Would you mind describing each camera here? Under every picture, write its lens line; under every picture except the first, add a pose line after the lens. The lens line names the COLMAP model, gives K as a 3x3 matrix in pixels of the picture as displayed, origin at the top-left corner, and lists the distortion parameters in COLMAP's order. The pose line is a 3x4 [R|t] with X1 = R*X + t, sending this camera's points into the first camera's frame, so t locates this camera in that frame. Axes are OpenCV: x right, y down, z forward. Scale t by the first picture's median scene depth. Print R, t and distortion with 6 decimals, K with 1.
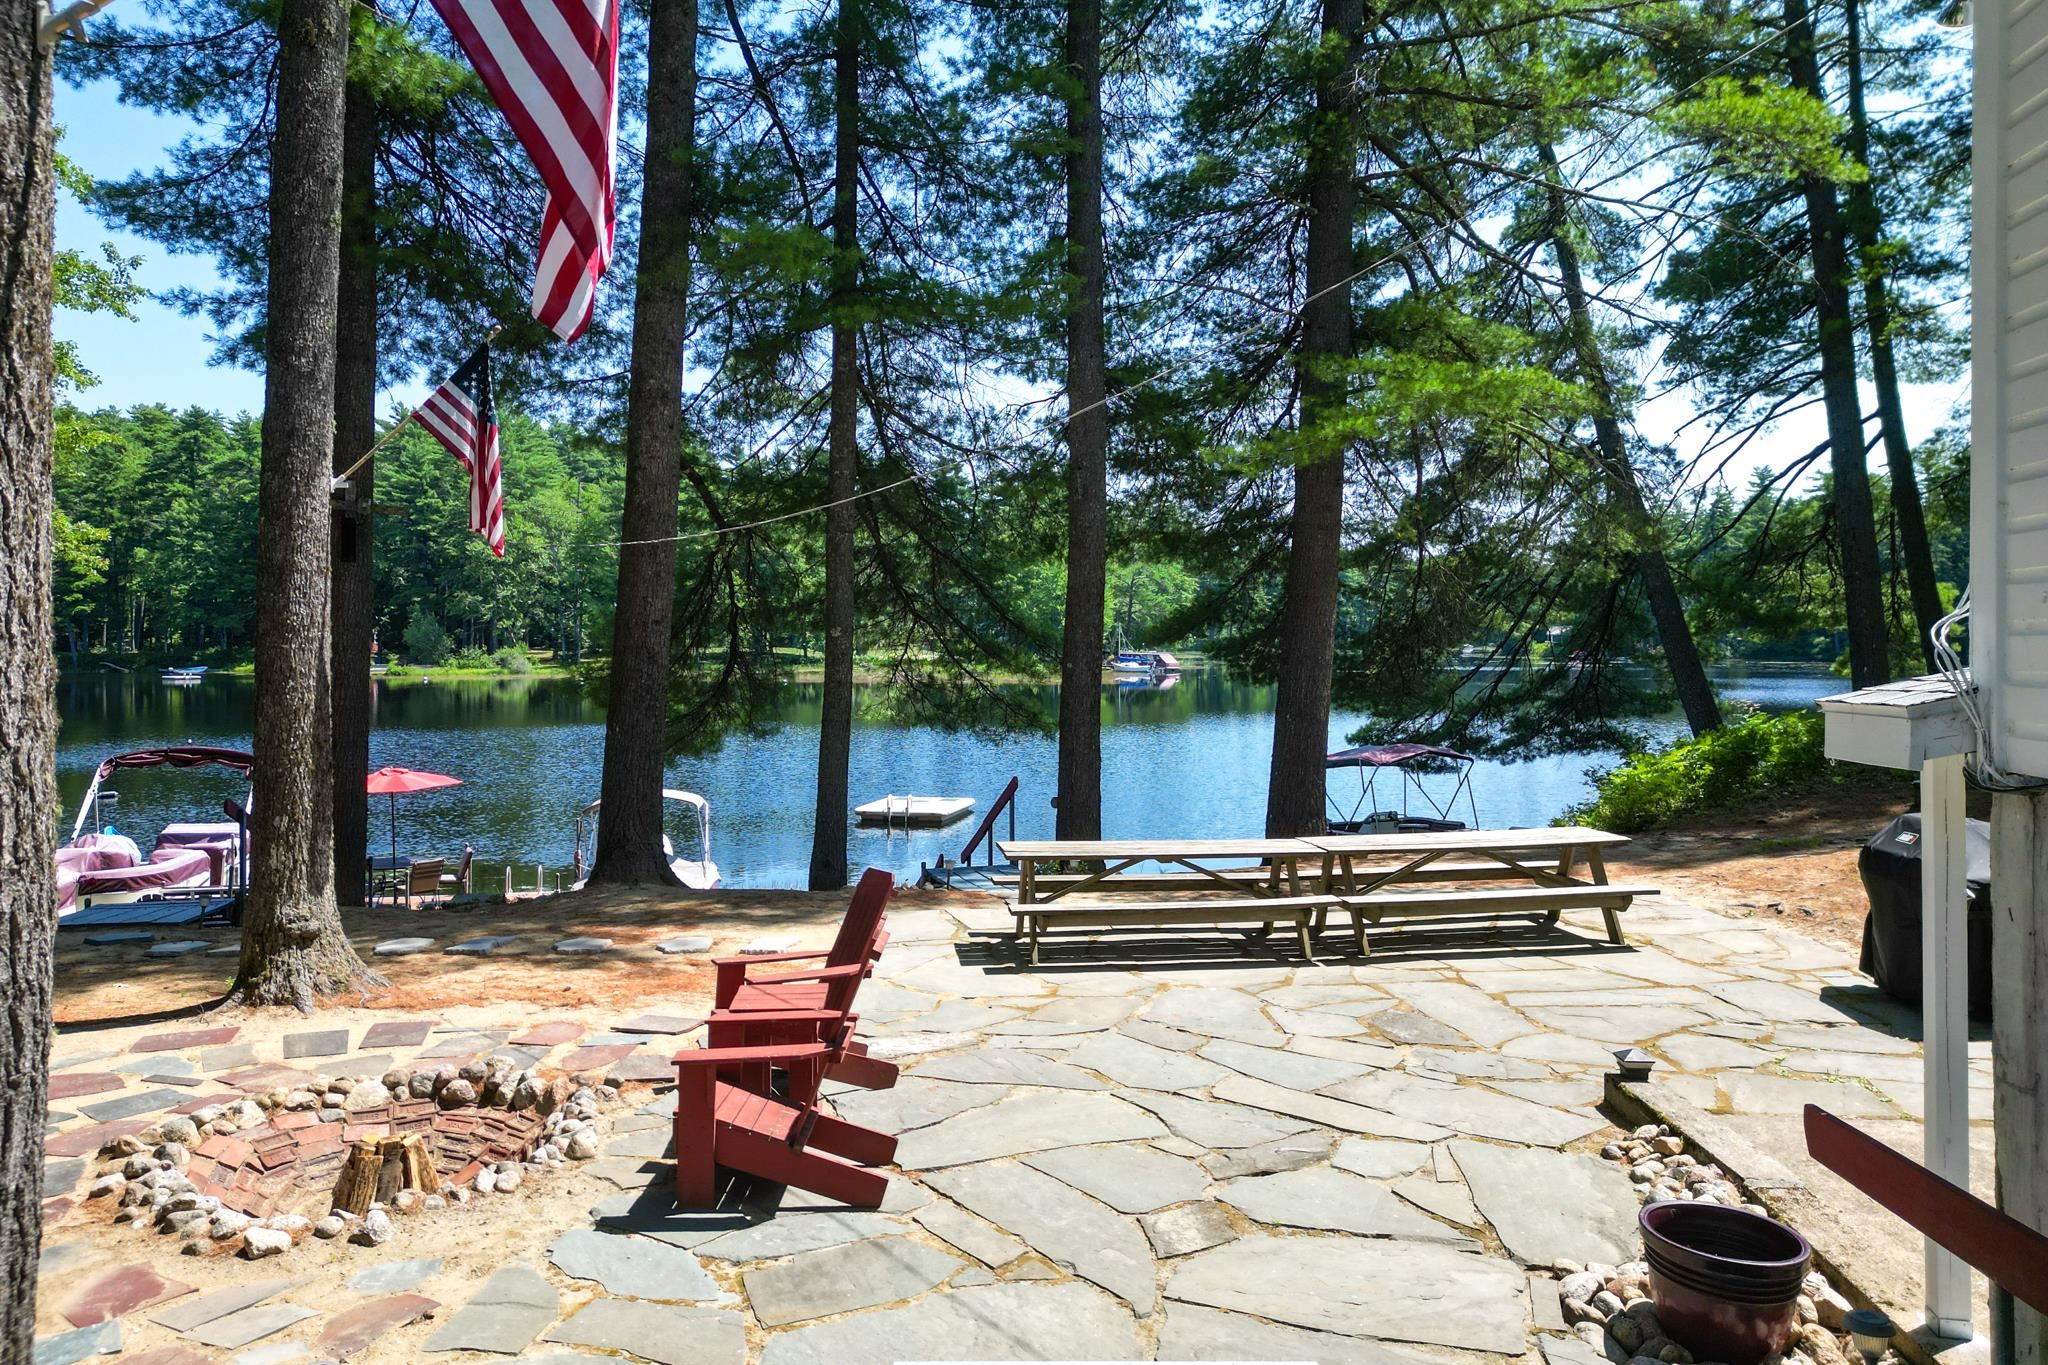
lens RADIAL K [[1426.4, 0, 1012.3], [0, 1426.4, 663.9], [0, 0, 1]] dist [0.087011, -0.080051]
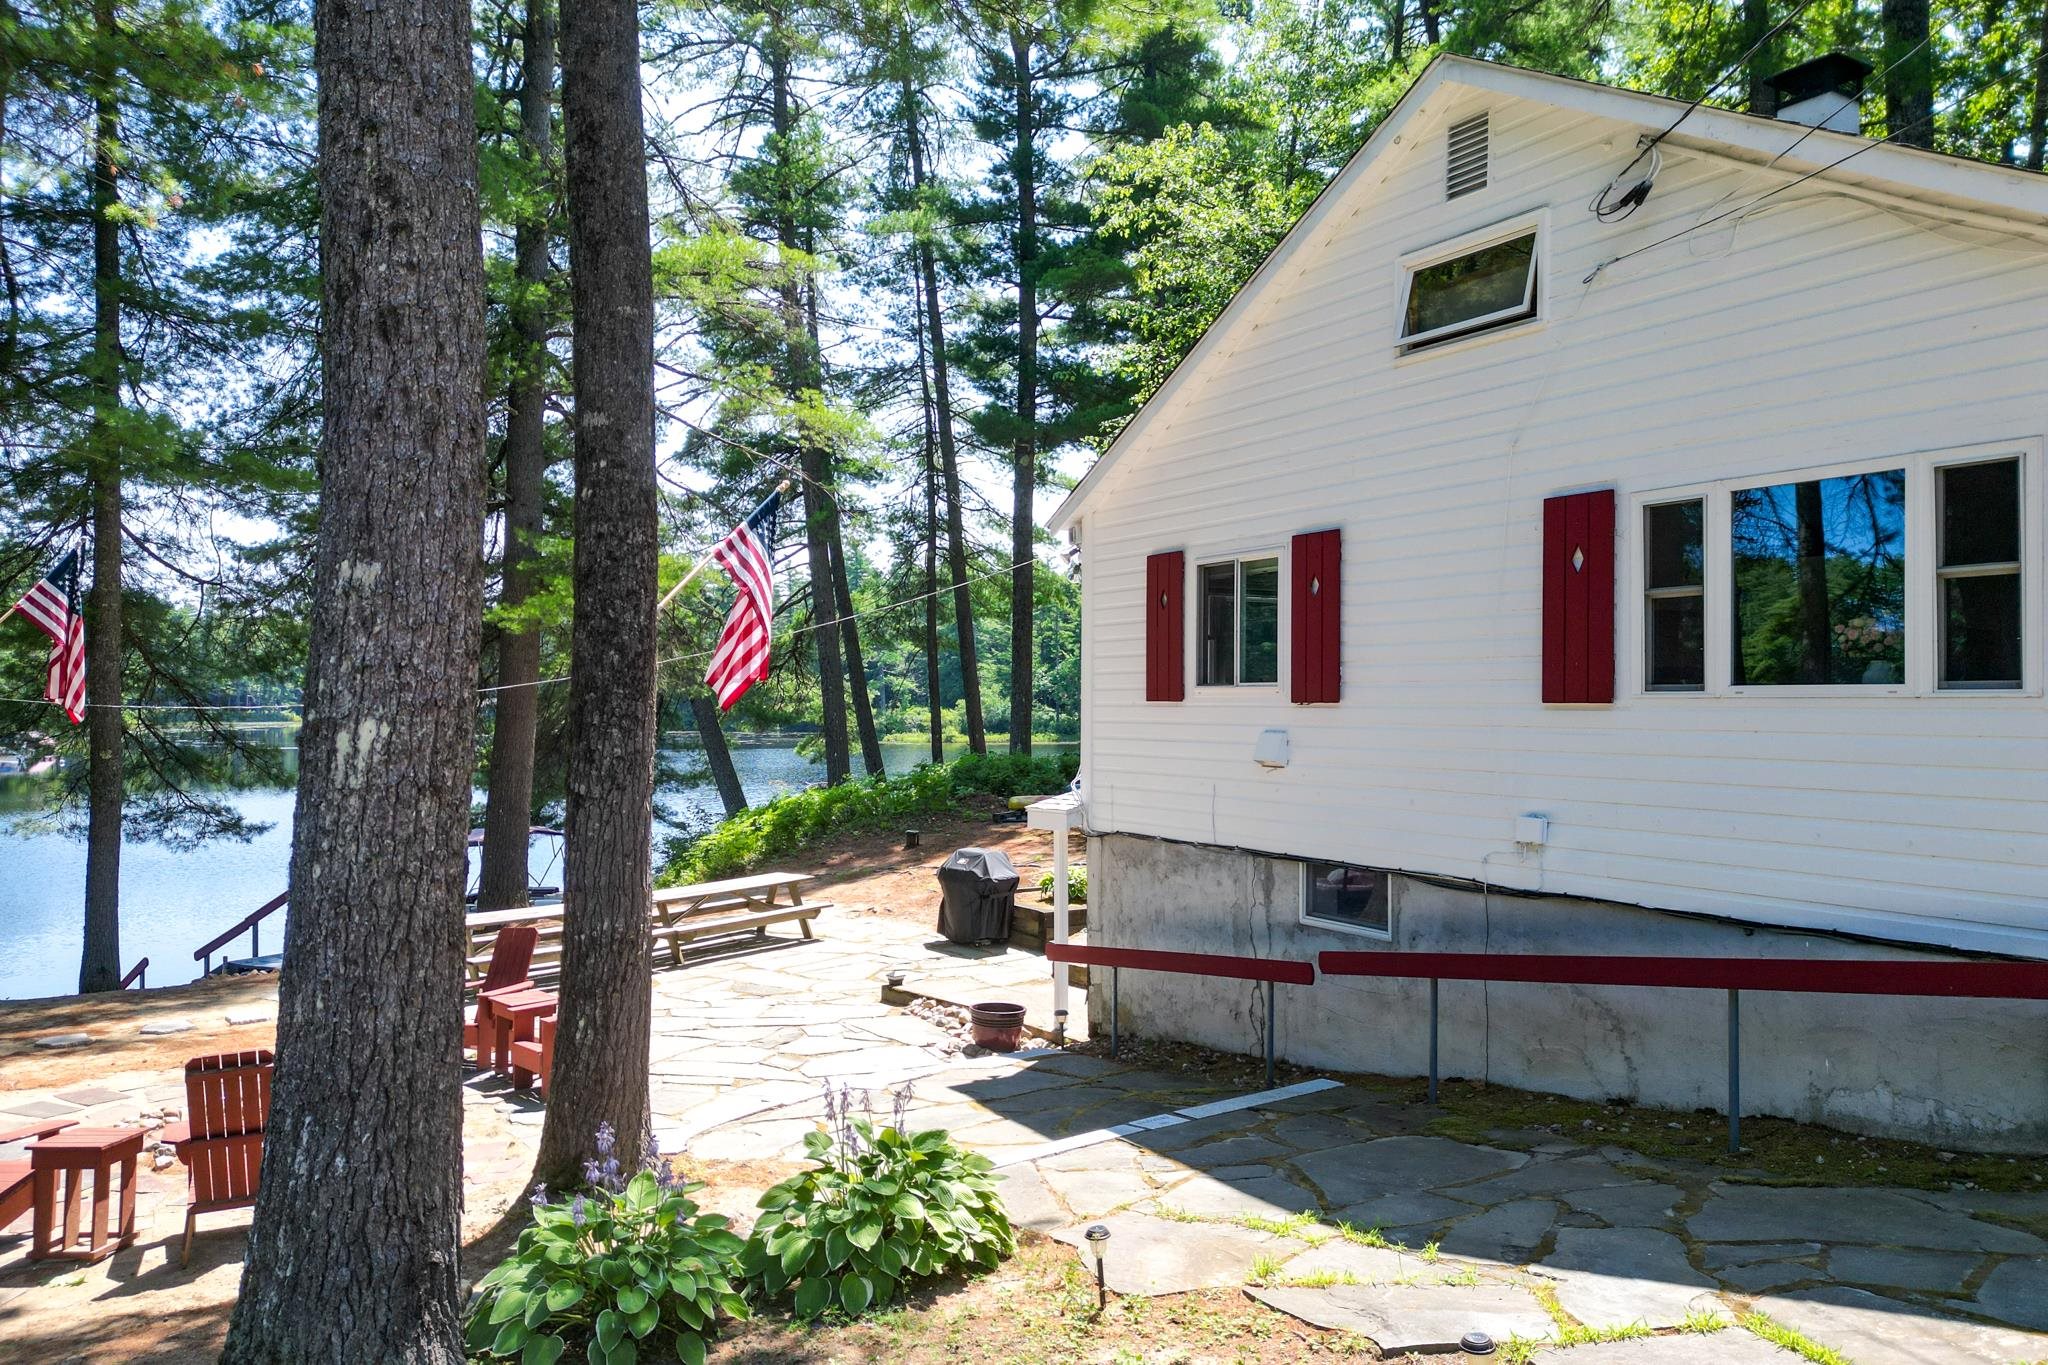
lens RADIAL K [[1430.0, 0, 1011.2], [0, 1430.0, 702.0], [0, 0, 1]] dist [0.086114, -0.070065]
pose [[0.744768, 0.003382, 0.667314, -0.530477], [0.010511, 0.999804, -0.016799, -0.053768], [-0.667240, 0.019526, 0.744587, -0.418565]]
